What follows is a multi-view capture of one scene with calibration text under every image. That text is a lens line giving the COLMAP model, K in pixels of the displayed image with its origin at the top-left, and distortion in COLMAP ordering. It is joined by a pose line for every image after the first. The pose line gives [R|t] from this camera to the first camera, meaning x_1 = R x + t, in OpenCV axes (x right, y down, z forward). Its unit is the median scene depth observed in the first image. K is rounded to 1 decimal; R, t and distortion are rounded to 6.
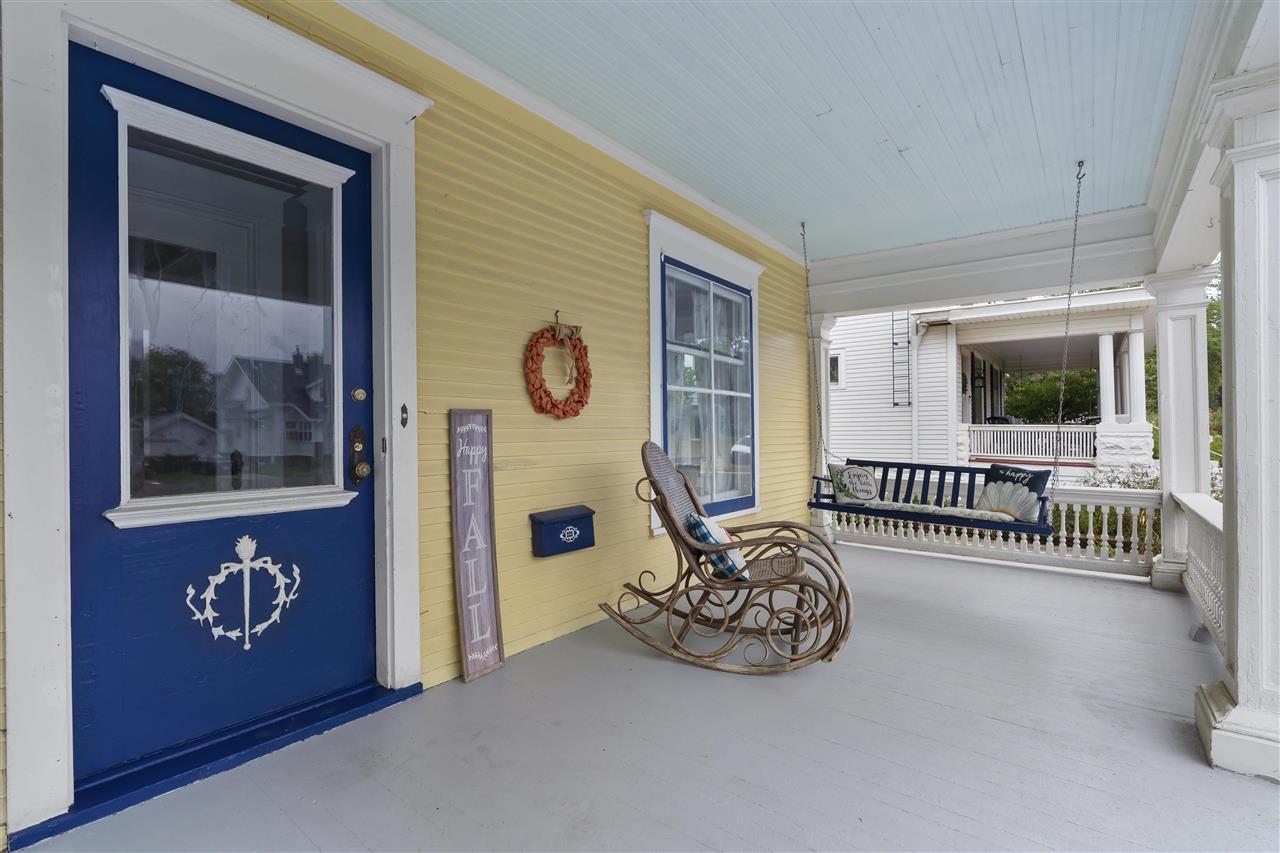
lens RADIAL K [[583.1, 0, 640.0], [0, 583.1, 426.5], [0, 0, 1]] dist [-0.000371, -0.000022]
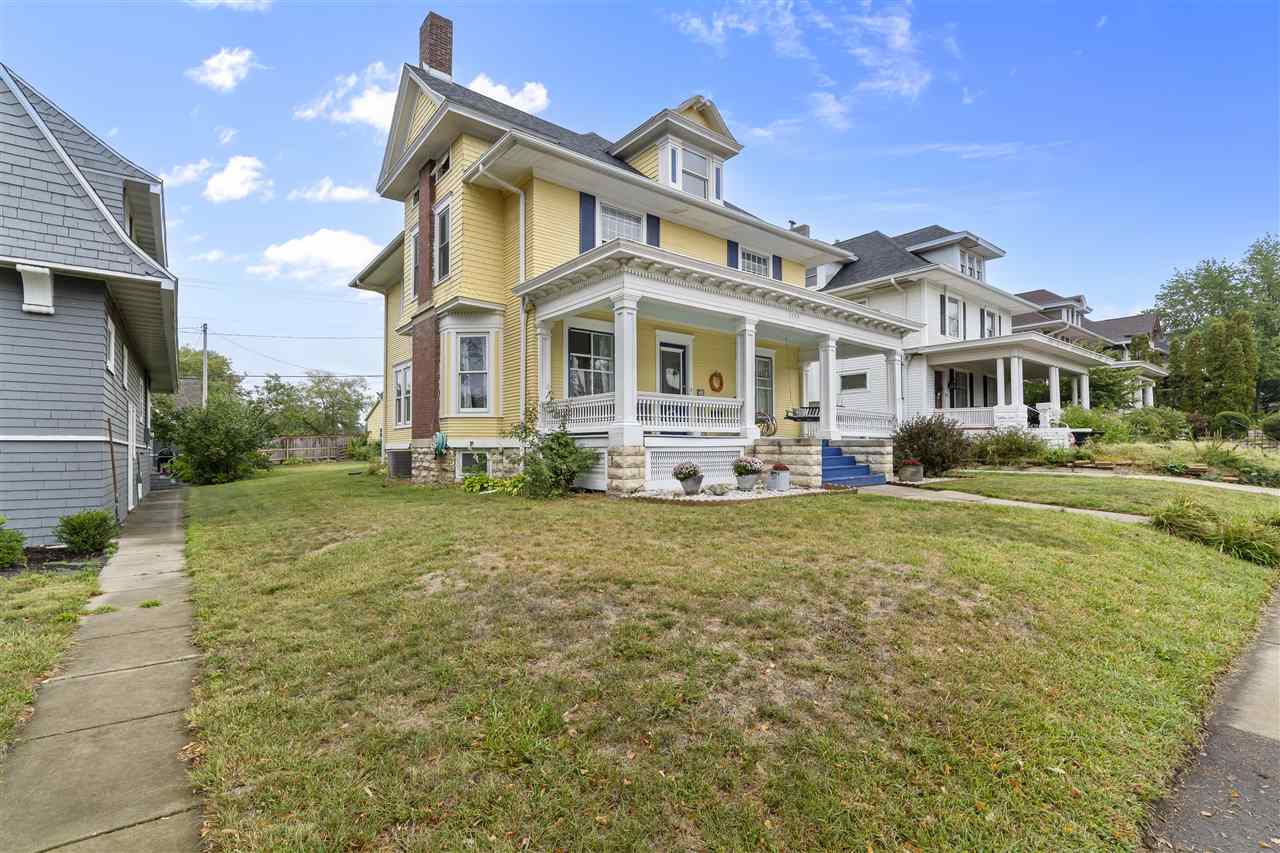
lens RADIAL K [[583.1, 0, 640.0], [0, 583.1, 426.5], [0, 0, 1]] dist [-0.000371, -0.000022]
pose [[0.975459, -0.011058, -0.219903, 0.306142], [0.003323, 0.999364, -0.035513, 0.452526], [0.220156, 0.033911, 0.974875, -3.925784]]
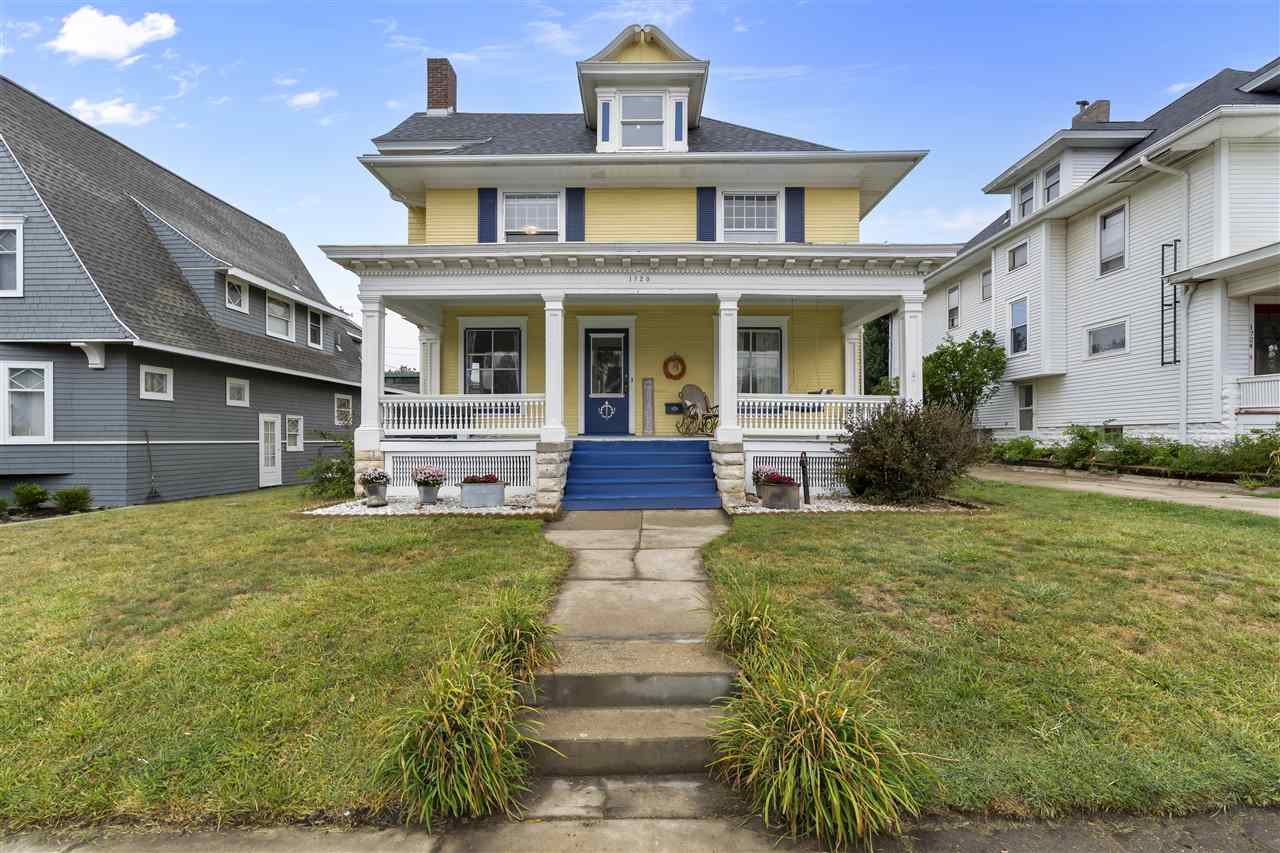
lens RADIAL K [[583.1, 0, 640.0], [0, 583.1, 426.5], [0, 0, 1]] dist [-0.000371, -0.000022]
pose [[0.617746, -0.011883, -0.786288, 2.898728], [0.003337, 0.999916, -0.012490, 0.362240], [0.786371, 0.005092, 0.617734, -1.659179]]
